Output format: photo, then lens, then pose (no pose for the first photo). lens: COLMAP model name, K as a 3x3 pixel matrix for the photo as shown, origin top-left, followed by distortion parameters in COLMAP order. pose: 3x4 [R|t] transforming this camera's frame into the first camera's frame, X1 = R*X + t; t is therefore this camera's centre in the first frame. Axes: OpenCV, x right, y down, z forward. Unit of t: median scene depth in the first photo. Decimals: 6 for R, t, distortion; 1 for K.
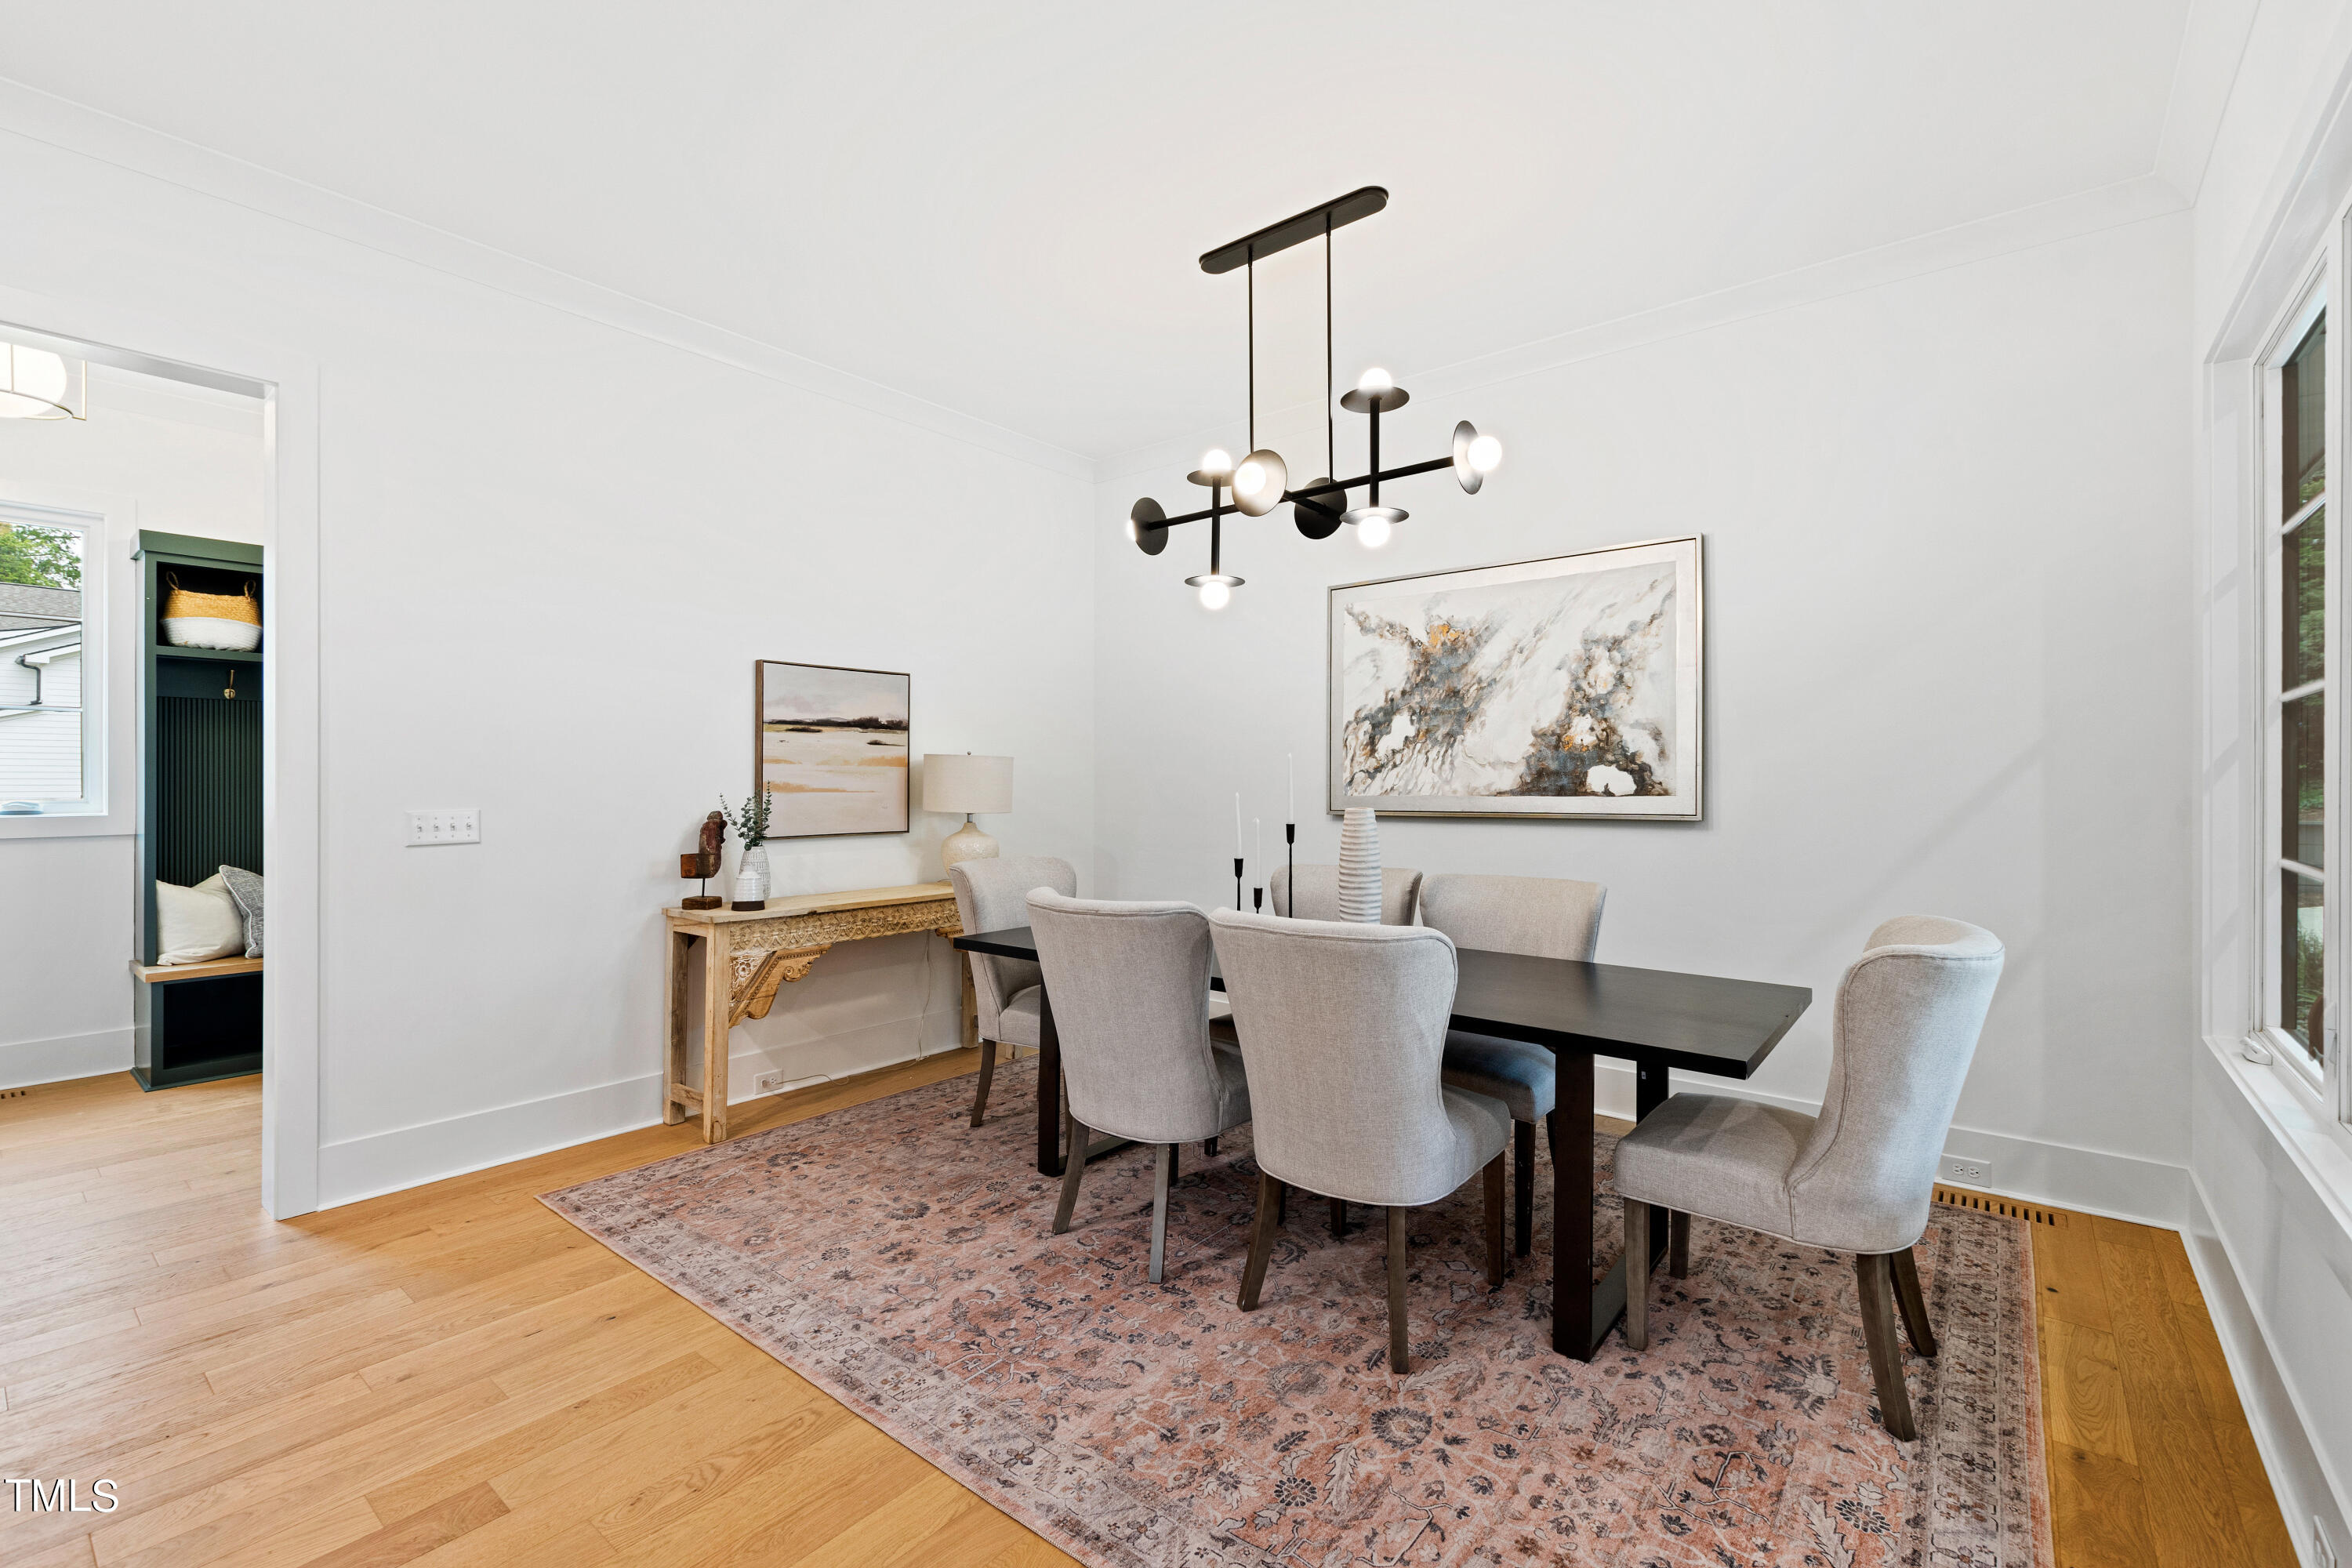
lens RADIAL K [[1016.5, 0, 1148.4], [0, 1016.5, 787.5], [0, 0, 1]] dist [0.000729, -0.000187]
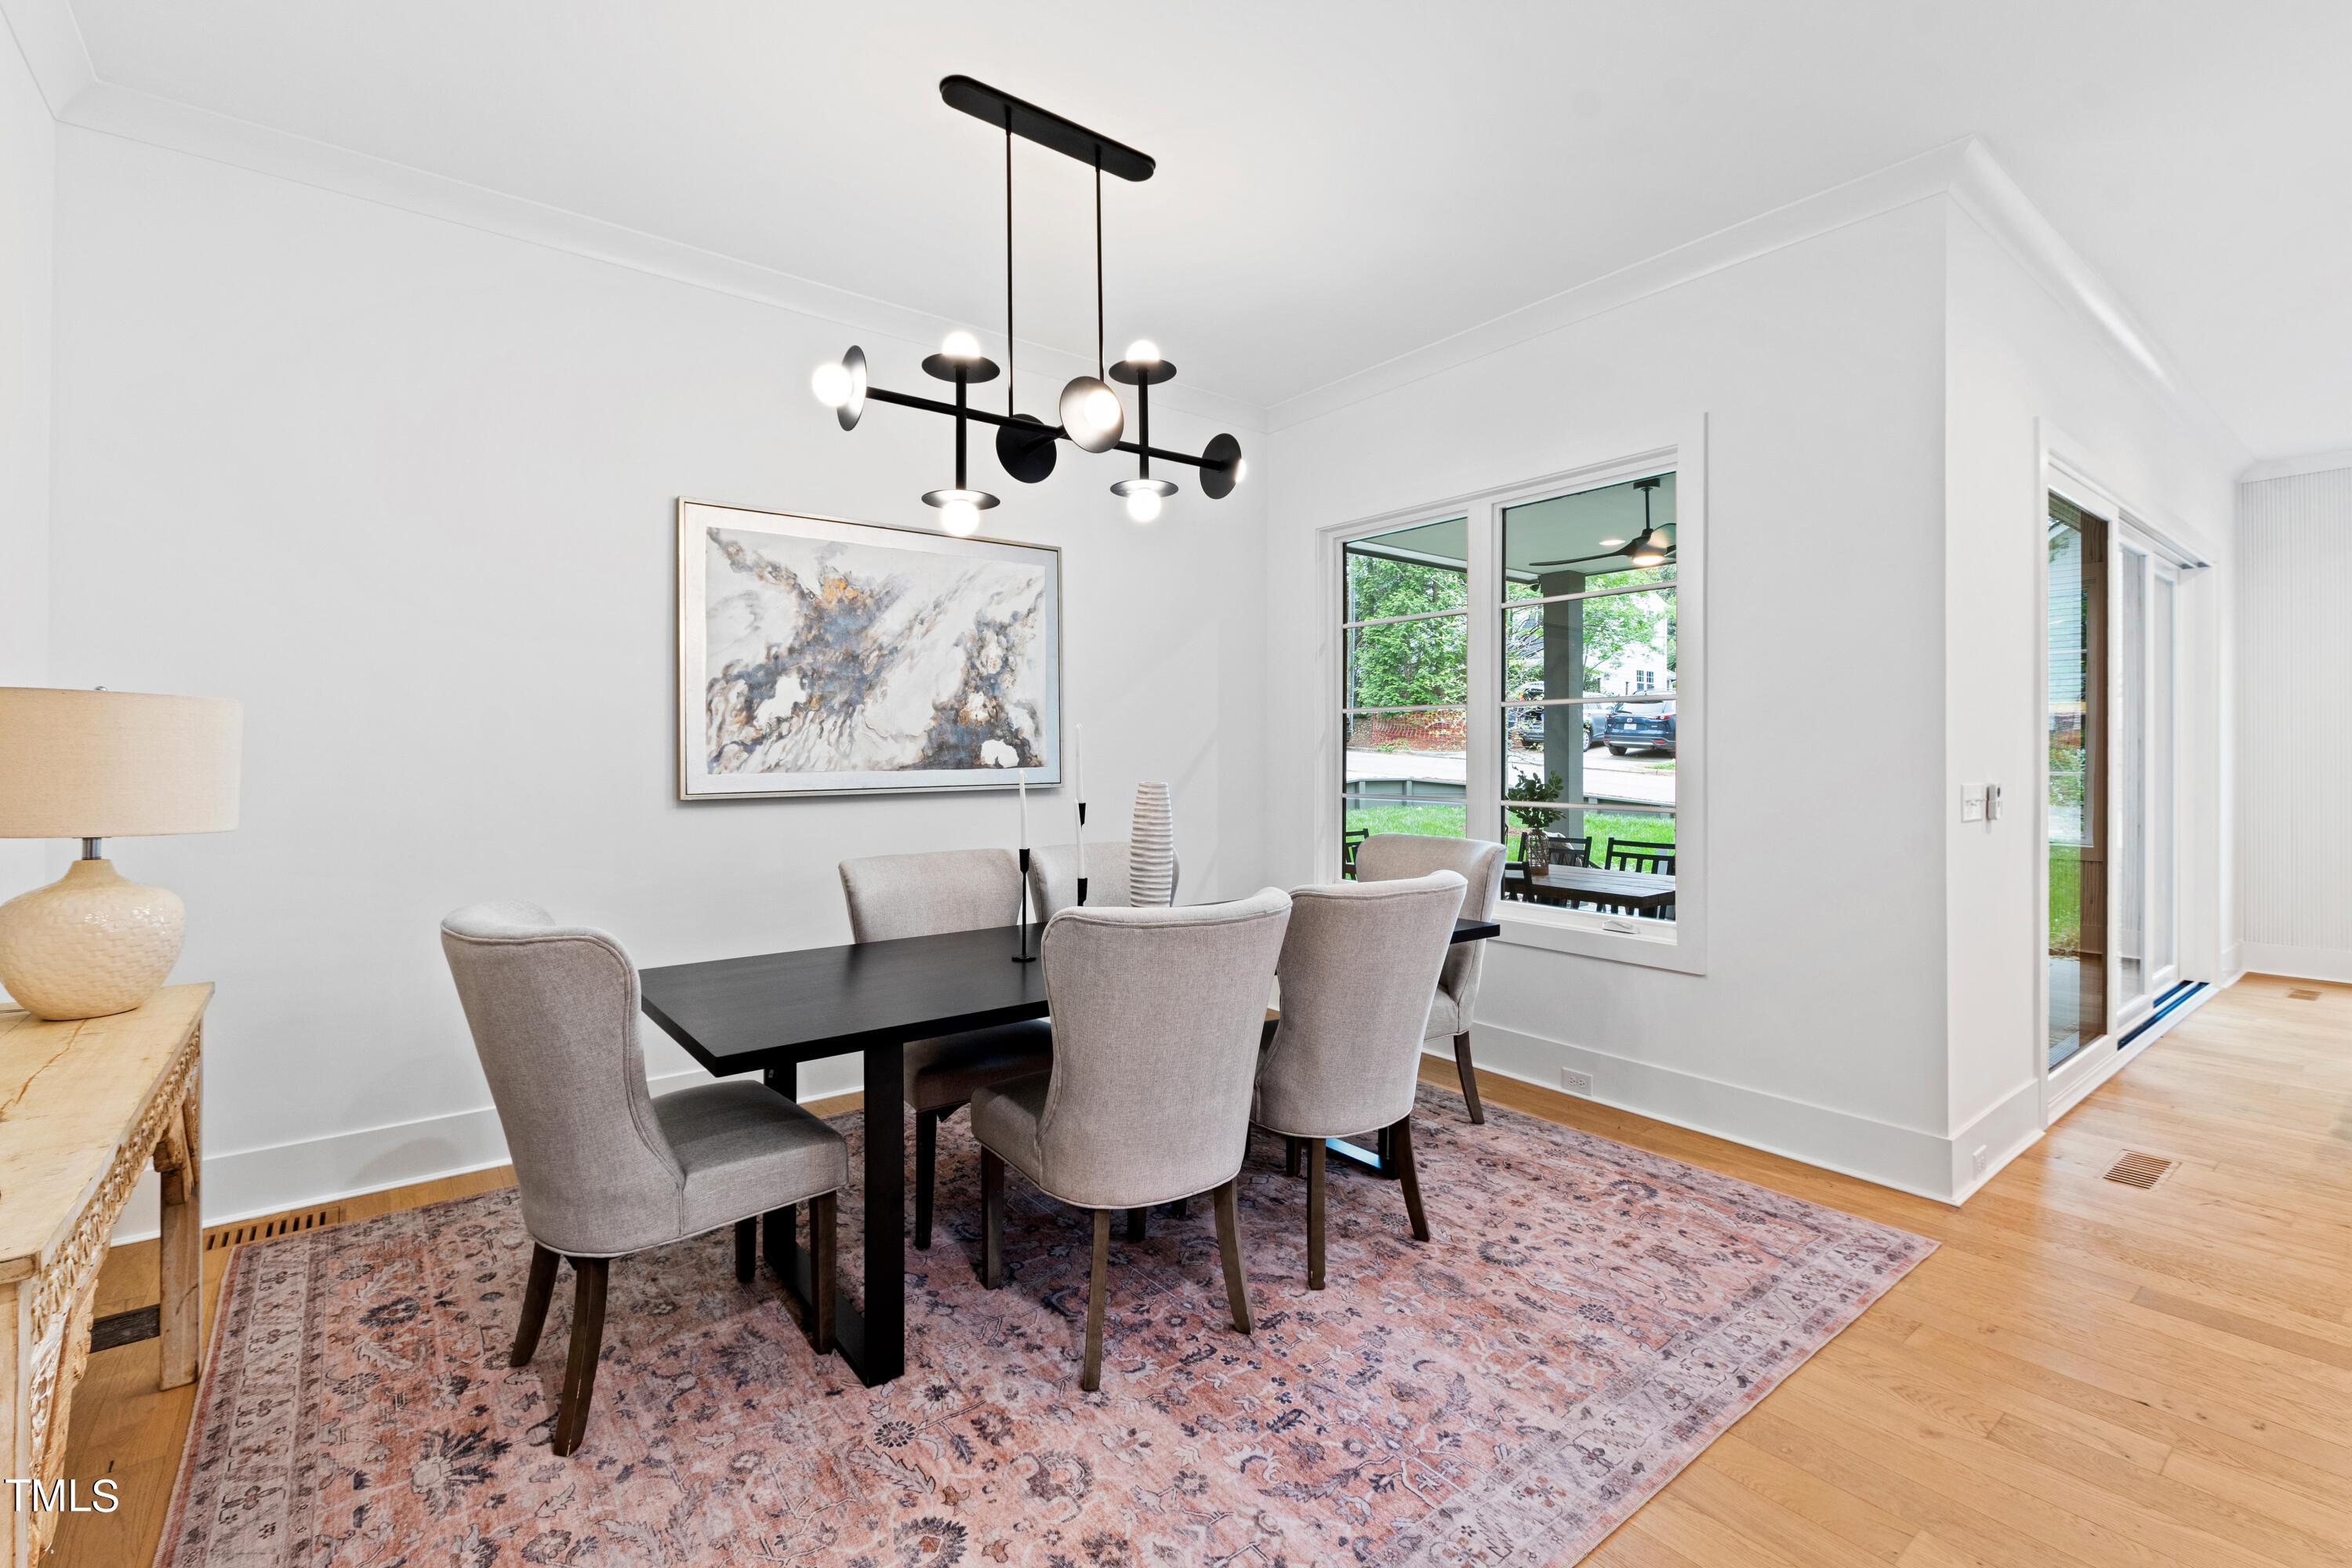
lens RADIAL K [[1035.2, 0, 1146.9], [0, 1035.2, 752.9], [0, 0, 1]] dist [0.001632, 0.000149]
pose [[0.222533, -0.001126, 0.974925, -0.594519], [0.009738, 0.999952, -0.001068, -0.005217], [-0.974877, 0.009732, 0.222533, 0.600112]]
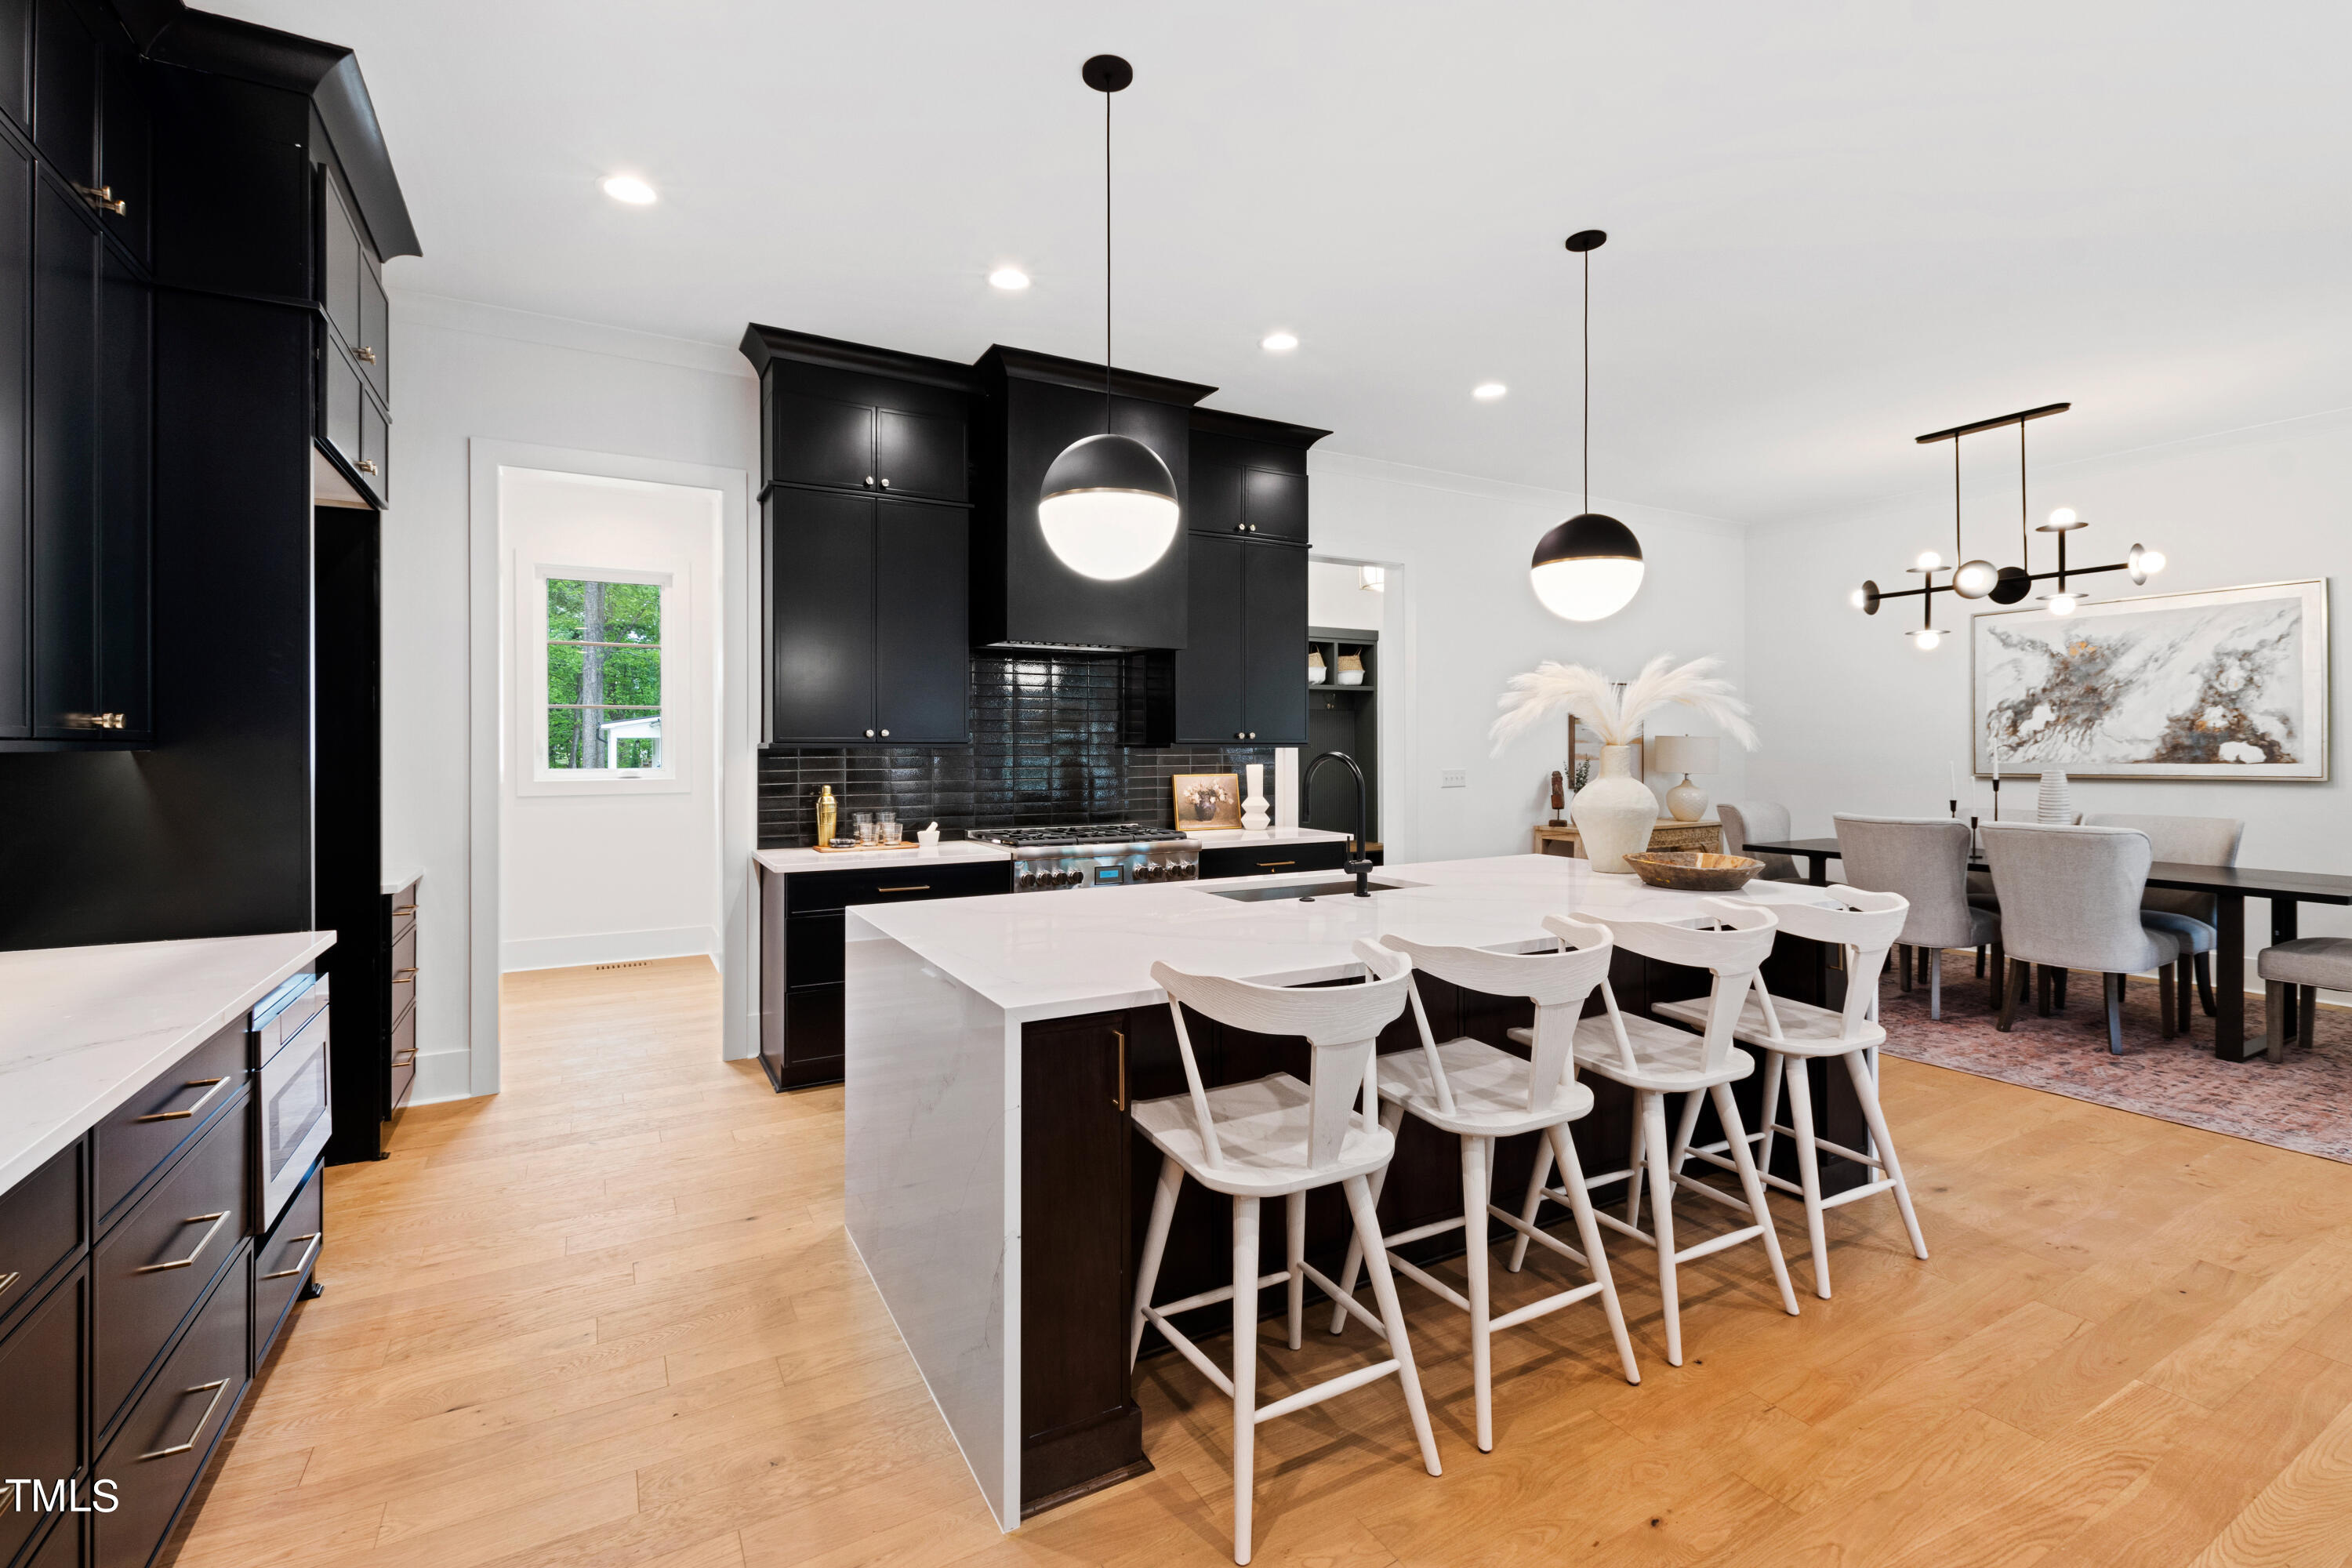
lens RADIAL K [[1016.7, 0, 1164.1], [0, 1016.7, 750.7], [0, 0, 1]] dist [0.001308, -0.000556]
pose [[0.933724, -0.002695, -0.357983, -0.436232], [0.000581, 0.999982, -0.006013, -0.001720], [0.357993, 0.005406, 0.933709, -0.853711]]
